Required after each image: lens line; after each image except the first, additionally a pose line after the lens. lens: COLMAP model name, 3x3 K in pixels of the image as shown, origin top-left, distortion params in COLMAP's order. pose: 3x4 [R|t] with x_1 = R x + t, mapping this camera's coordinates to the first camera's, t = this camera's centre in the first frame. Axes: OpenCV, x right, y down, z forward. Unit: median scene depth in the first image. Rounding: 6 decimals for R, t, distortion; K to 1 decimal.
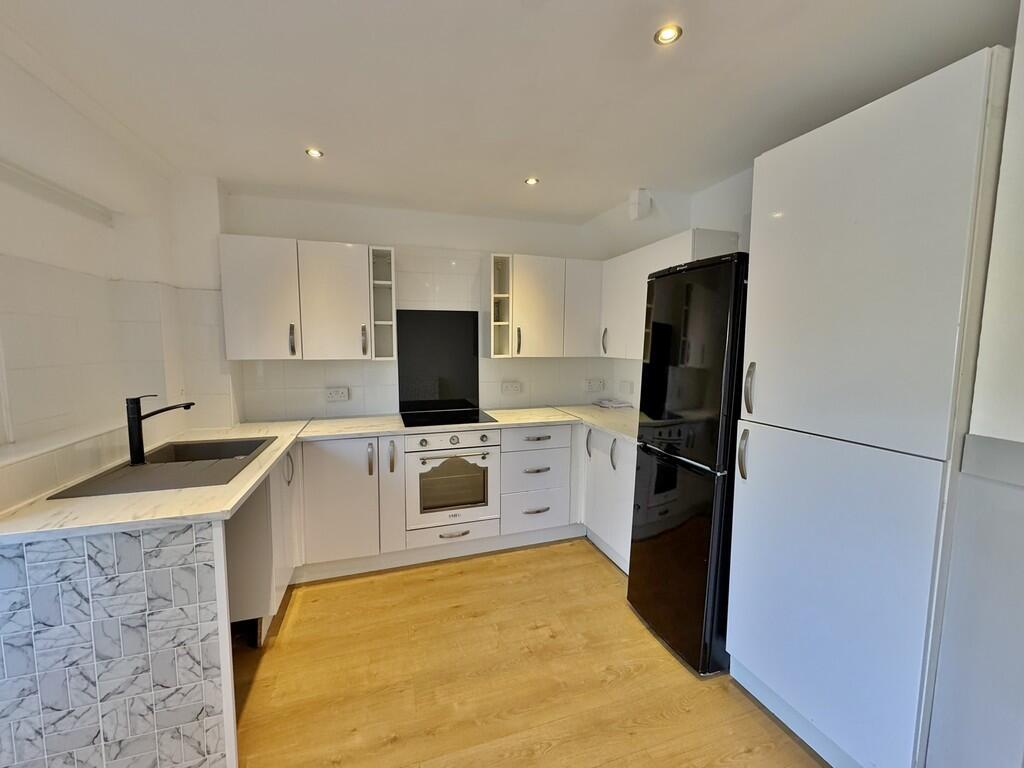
lens RADIAL K [[408.8, 0, 512.6], [0, 408.8, 380.9], [0, 0, 1]] dist [-0.006383, 0.000848]
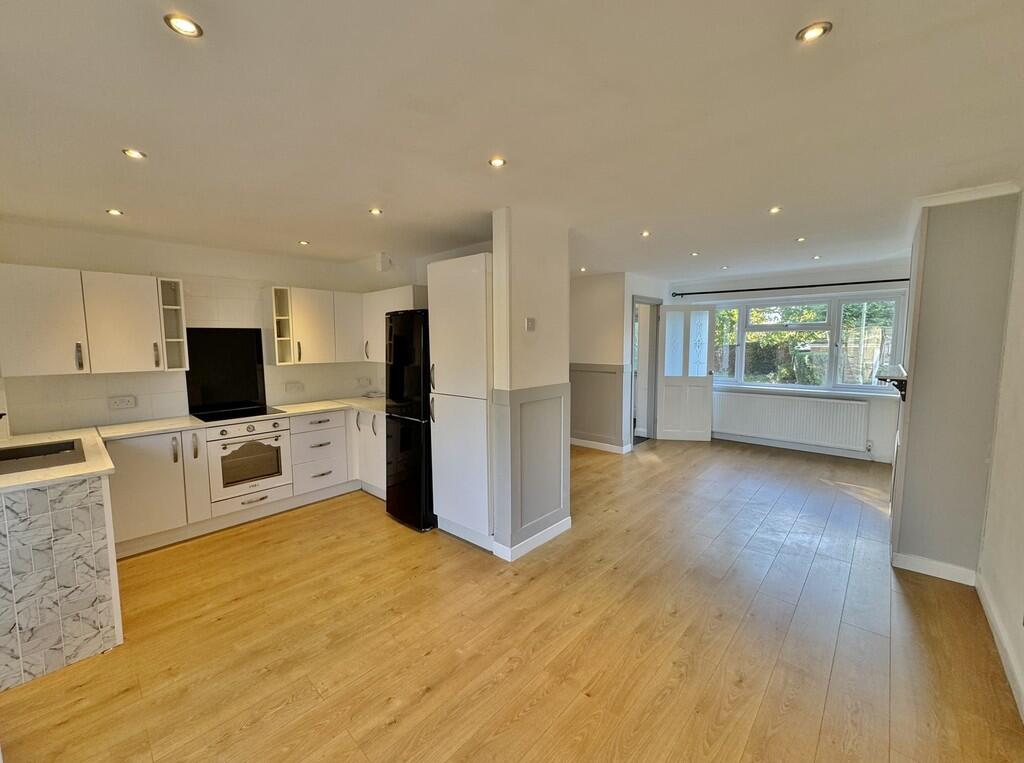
lens RADIAL K [[408.8, 0, 511.8], [0, 408.8, 380.0], [0, 0, 1]] dist [-0.006383, 0.000848]
pose [[0.870703, -0.055204, 0.488701, -0.045305], [0.055213, 0.998371, 0.014406, 0.016548], [-0.488700, 0.014439, 0.872332, -0.614258]]
